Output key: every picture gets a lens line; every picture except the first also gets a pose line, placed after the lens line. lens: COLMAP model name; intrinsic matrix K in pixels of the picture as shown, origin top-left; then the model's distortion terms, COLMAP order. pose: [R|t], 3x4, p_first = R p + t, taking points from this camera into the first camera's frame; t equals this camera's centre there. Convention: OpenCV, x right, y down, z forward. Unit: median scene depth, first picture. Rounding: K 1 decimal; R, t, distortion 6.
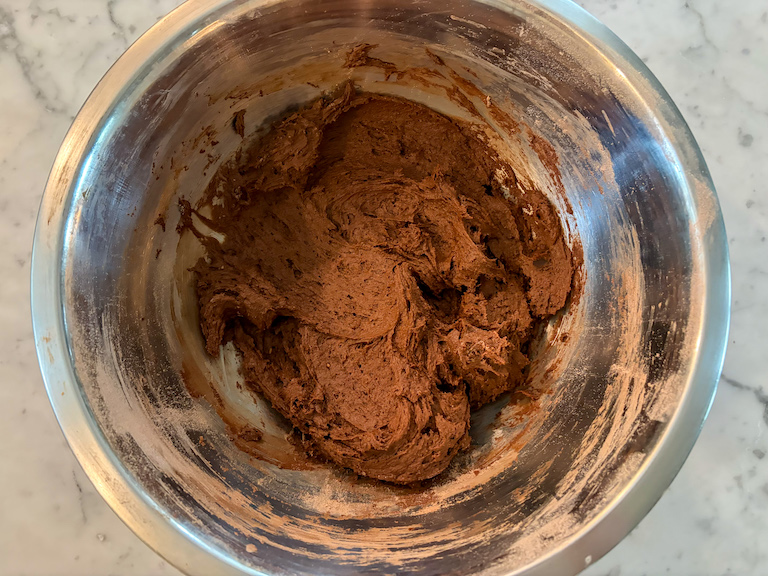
lens RADIAL K [[568.9, 0, 377.8], [0, 568.9, 288.1], [0, 0, 1]] dist [0.002825, -0.040586]
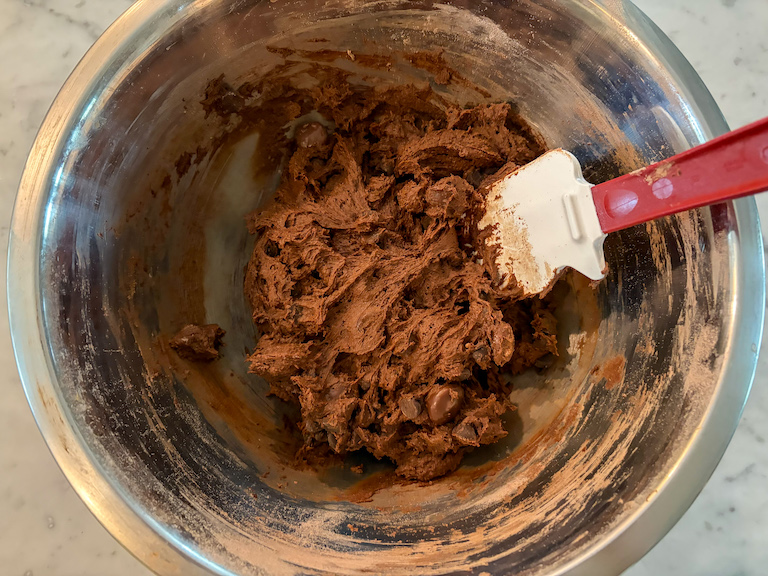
lens RADIAL K [[568.9, 0, 377.8], [0, 568.9, 288.1], [0, 0, 1]] dist [0.002825, -0.040586]
pose [[0.769687, -0.629779, 0.104690, -0.140982], [0.630470, 0.775612, 0.030558, -0.033048], [-0.100443, 0.042483, 0.994035, 0.081619]]
